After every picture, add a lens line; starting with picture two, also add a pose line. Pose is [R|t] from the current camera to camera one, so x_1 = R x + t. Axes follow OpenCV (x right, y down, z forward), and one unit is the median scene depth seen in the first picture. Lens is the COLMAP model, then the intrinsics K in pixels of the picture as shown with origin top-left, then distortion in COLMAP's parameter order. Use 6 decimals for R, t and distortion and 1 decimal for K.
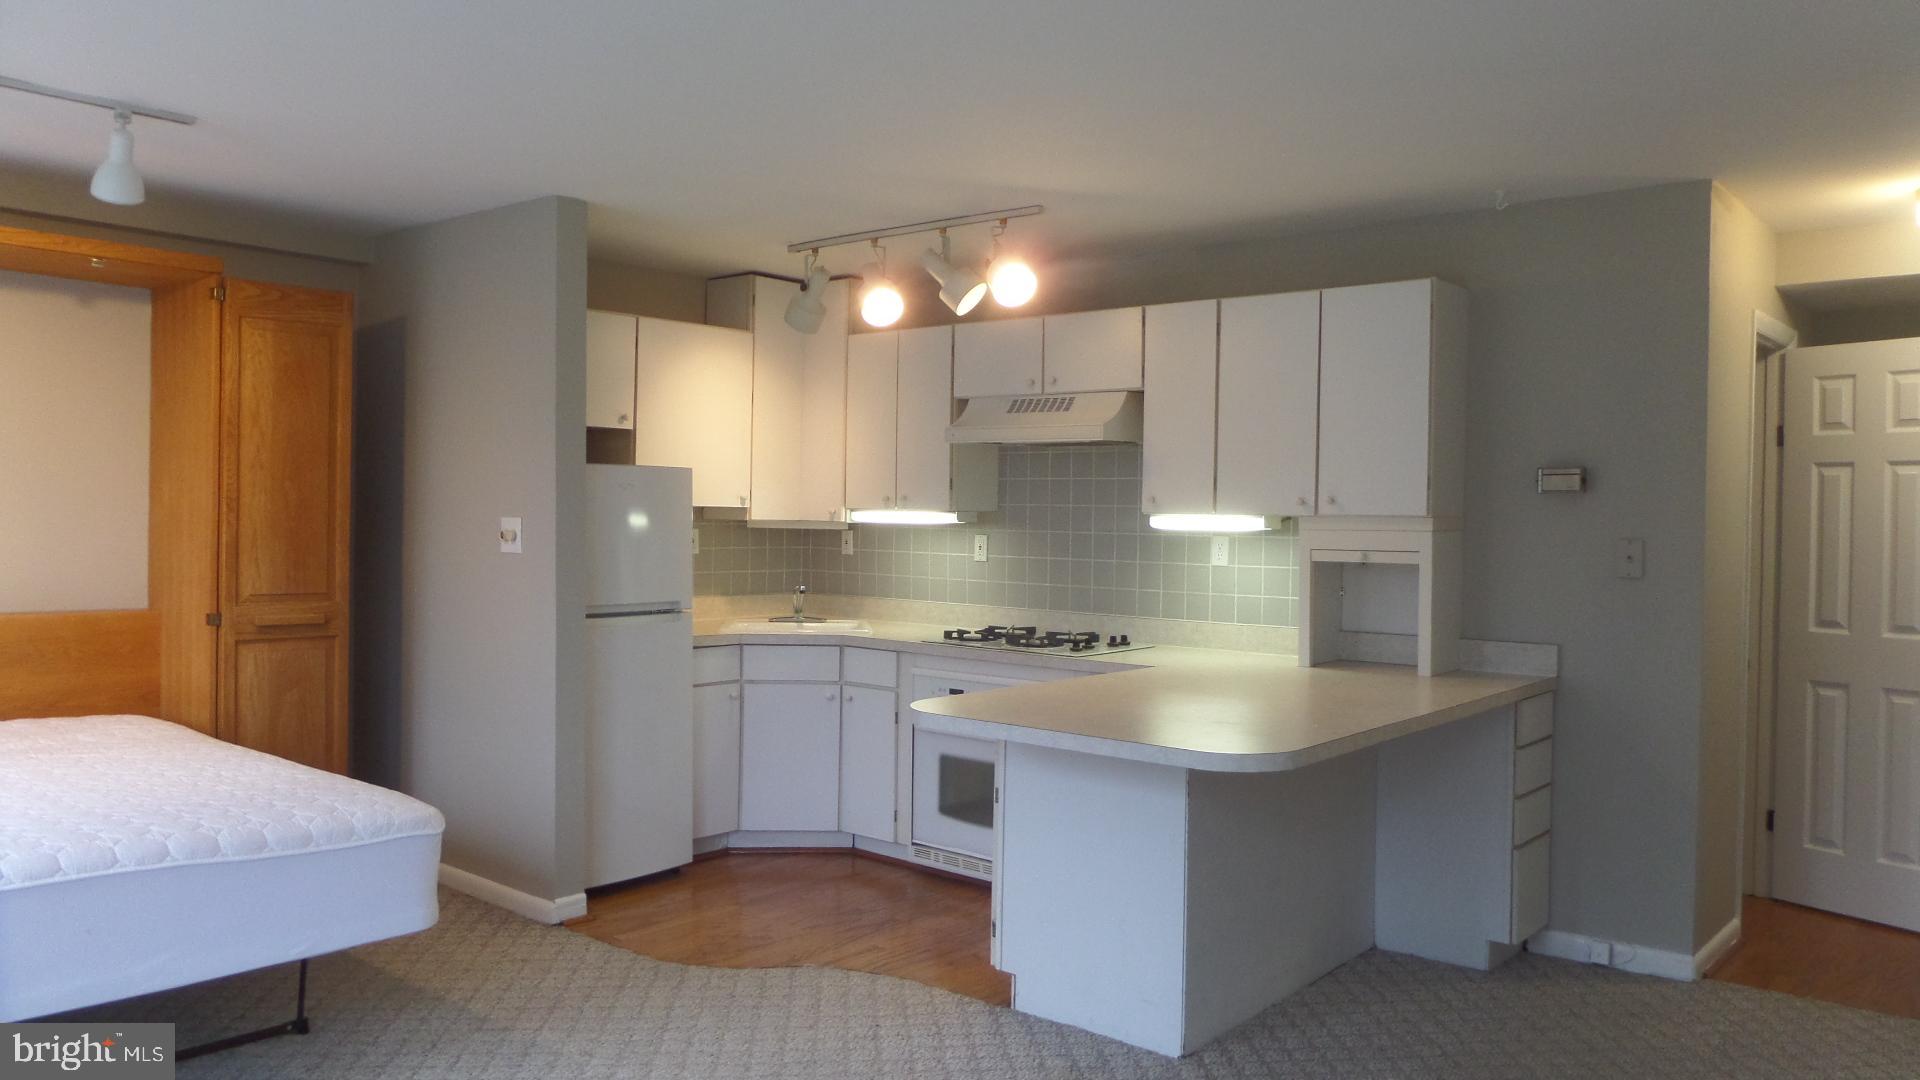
lens RADIAL K [[1398.4, 0, 960.2], [0, 1398.4, 546.9], [0, 0, 1]] dist [-0.024845, 0.001994]
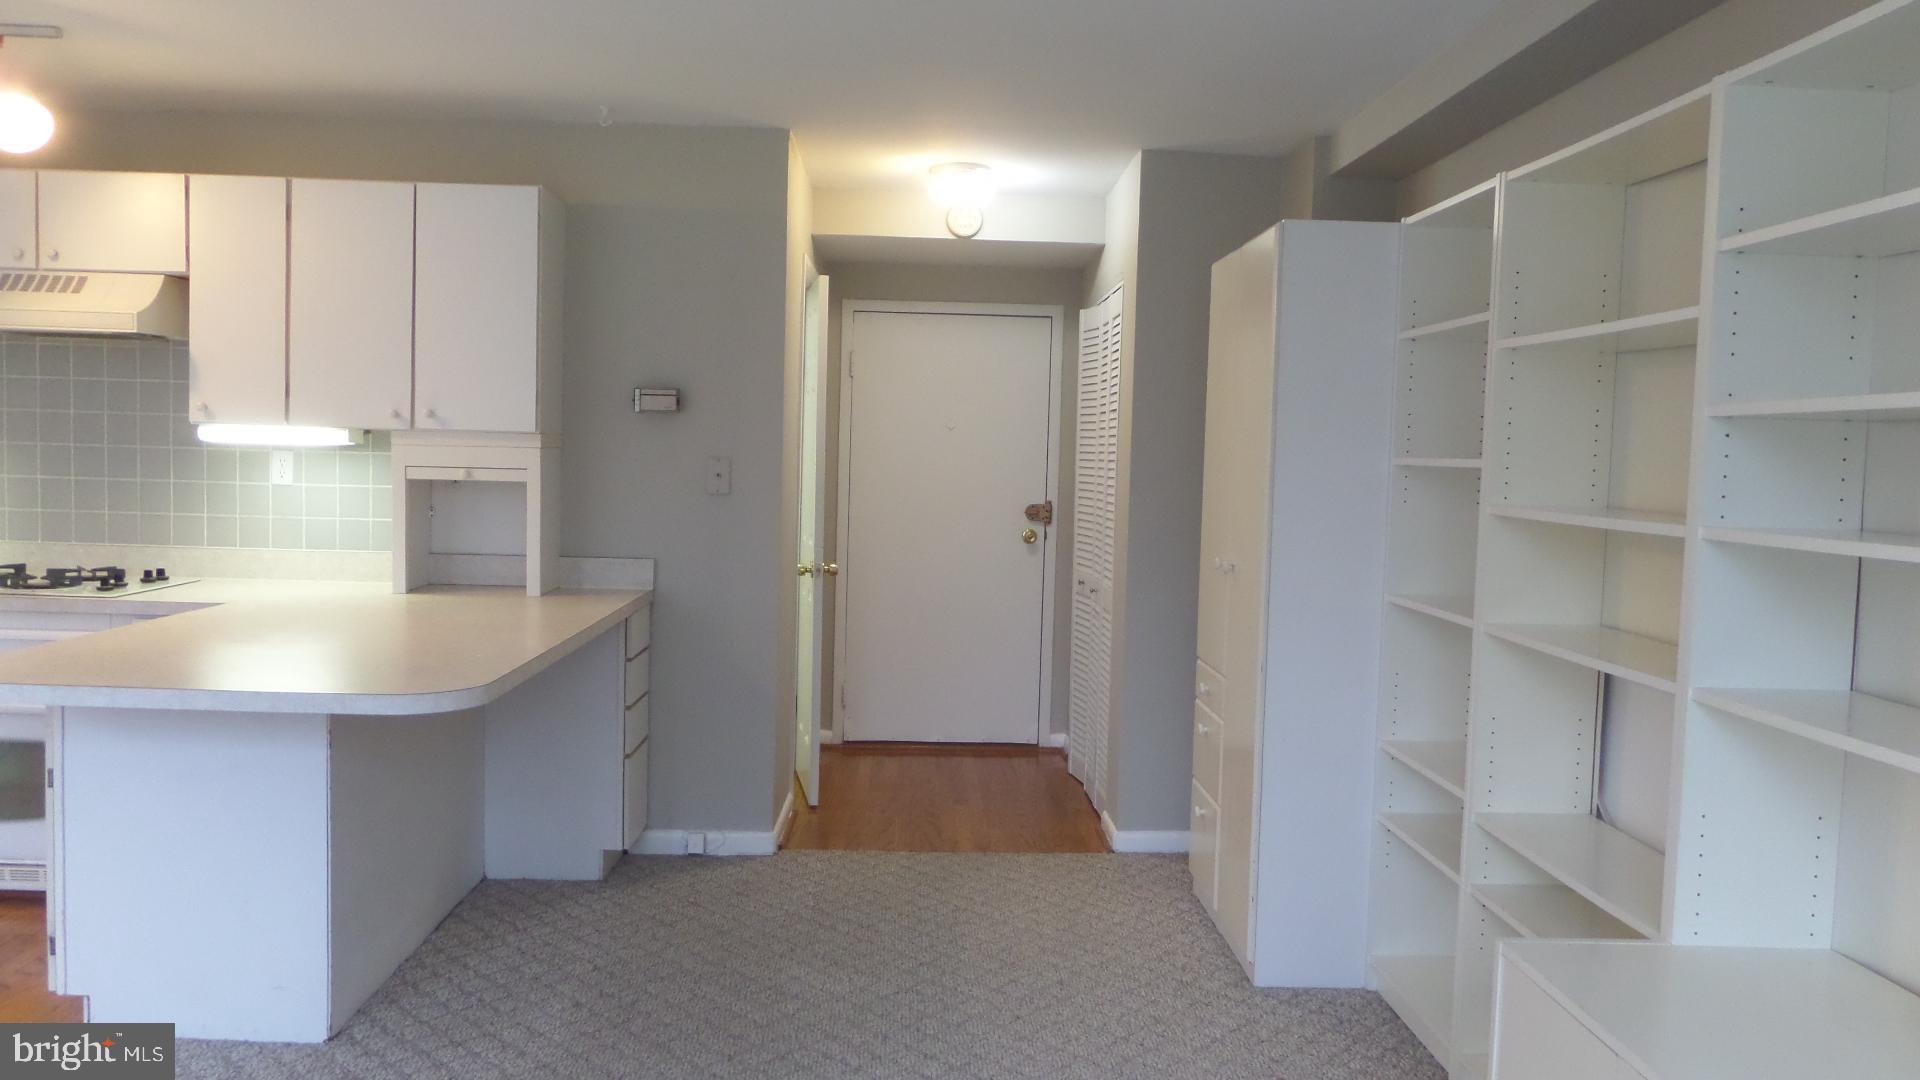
lens RADIAL K [[1398.4, 0, 970.5], [0, 1398.4, 545.7], [0, 0, 1]] dist [-0.024845, 0.001994]
pose [[0.735018, -0.035776, 0.677104, -0.100224], [-0.004728, 0.998312, 0.057880, -0.001047], [-0.678032, -0.045744, 0.733608, 0.069716]]
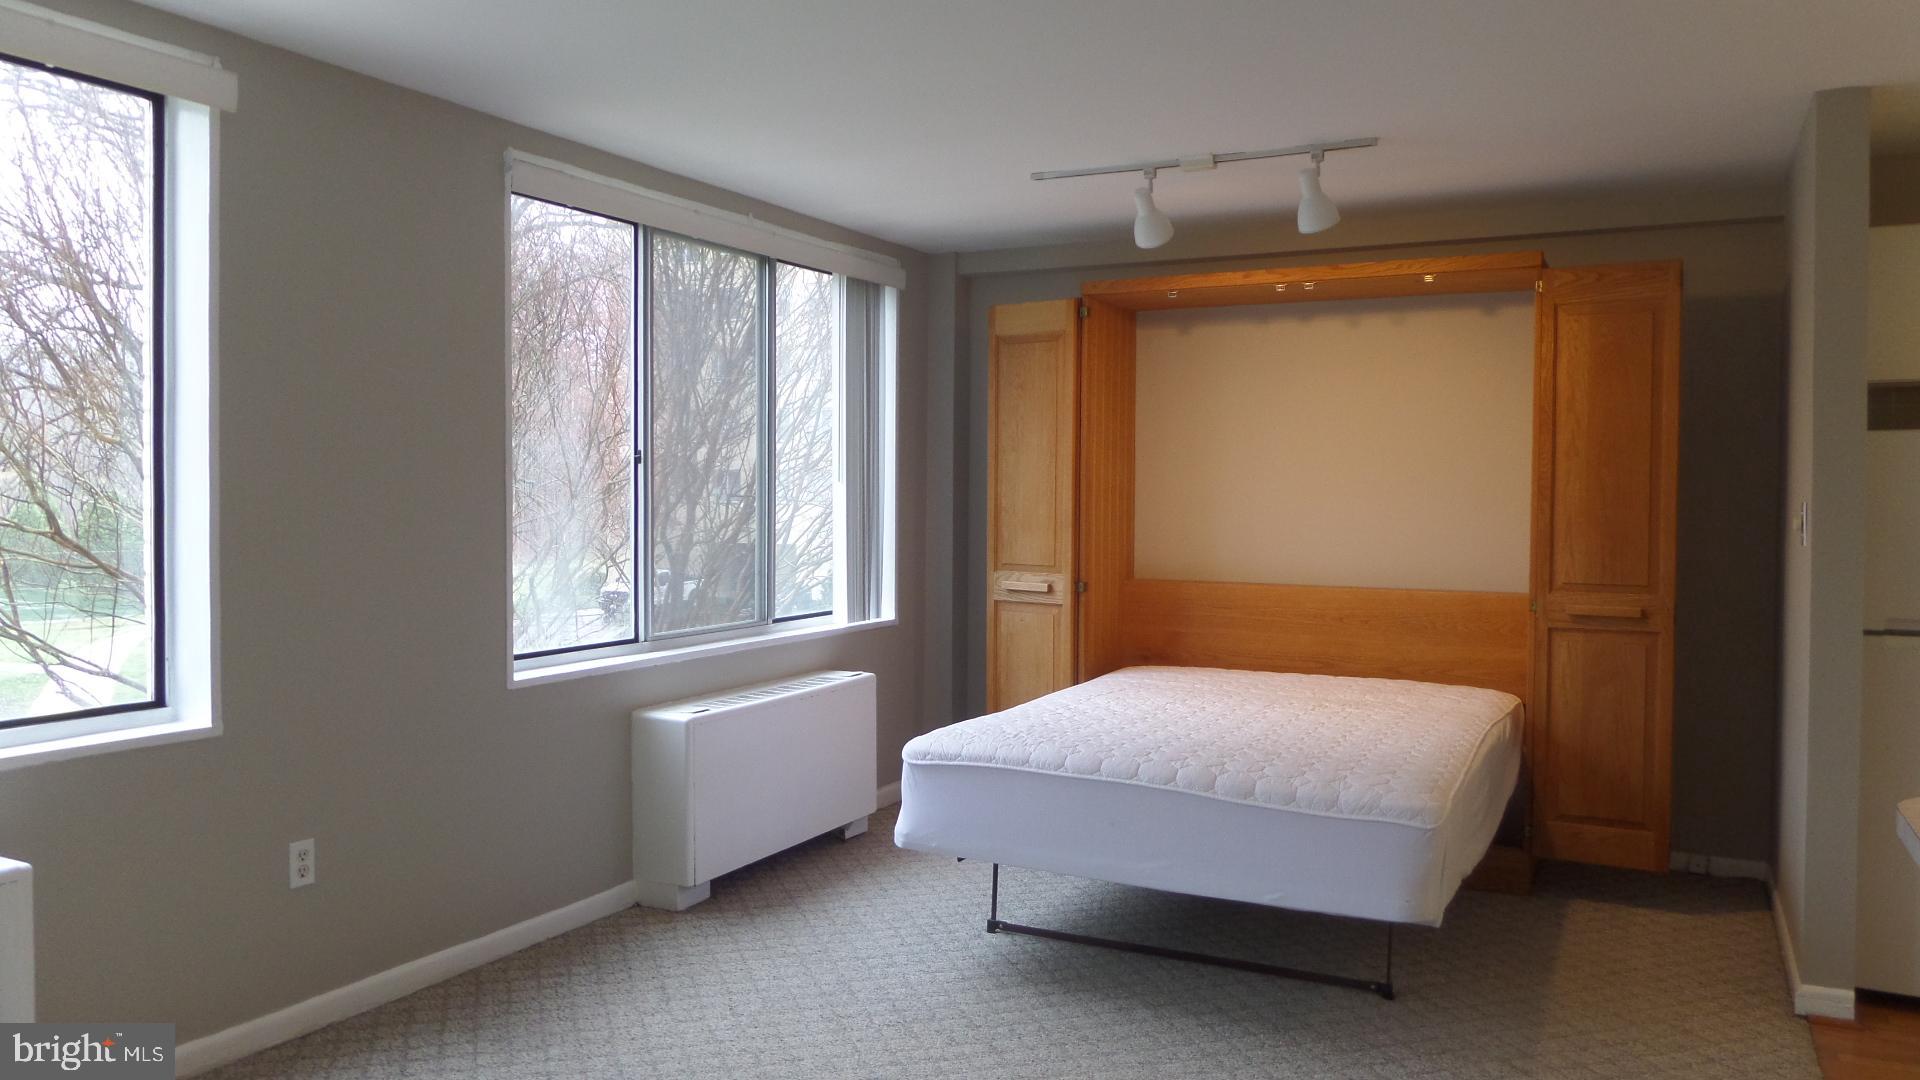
lens RADIAL K [[1398.4, 0, 934.8], [0, 1398.4, 543.3], [0, 0, 1]] dist [-0.024845, 0.001994]
pose [[0.200387, 0.015730, -0.979591, 0.371577], [-0.017429, 0.999770, 0.012489, 0.001594], [0.979562, 0.014571, 0.200615, 0.354214]]
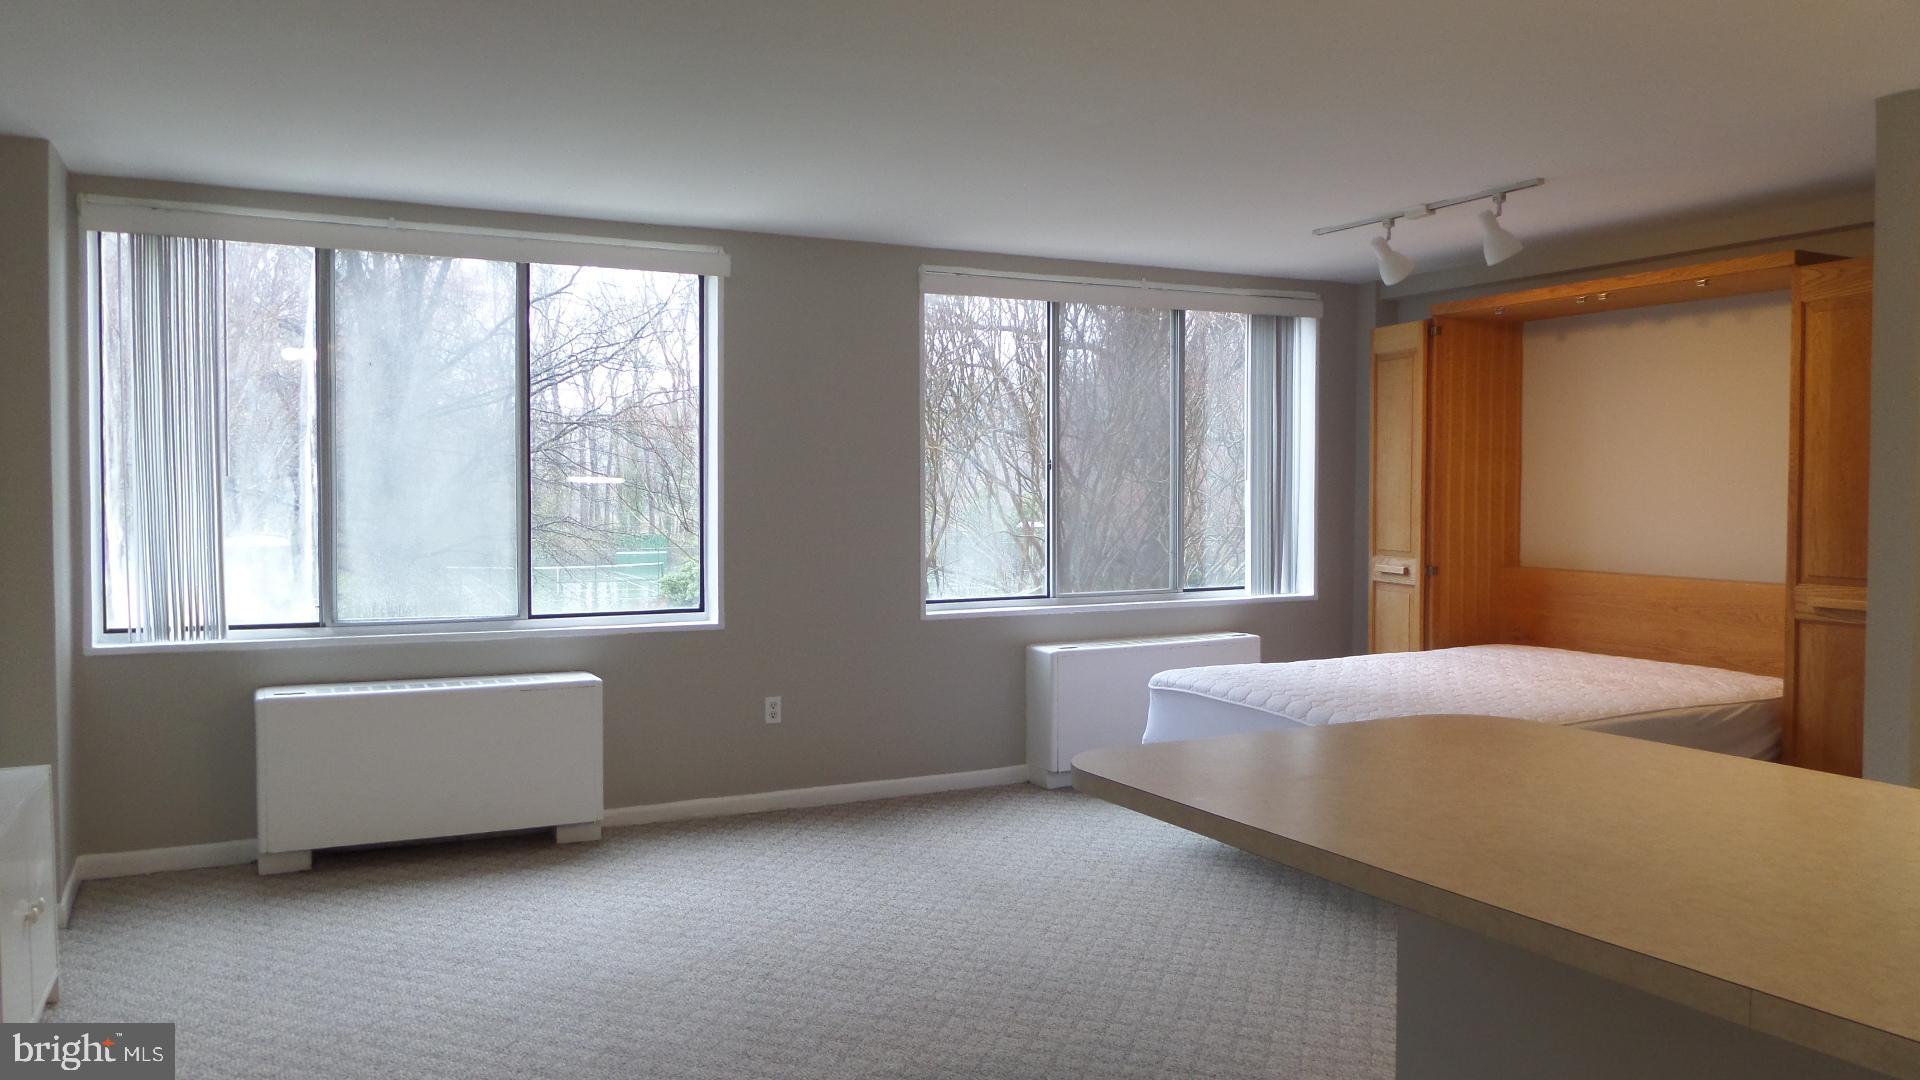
lens RADIAL K [[1398.4, 0, 910.9], [0, 1398.4, 554.0], [0, 0, 1]] dist [-0.024845, 0.001994]
pose [[-0.427834, 0.024230, -0.903533, 0.673576], [-0.022006, 0.999065, 0.037212, -0.004101], [0.903589, 0.035803, -0.426901, 0.830842]]
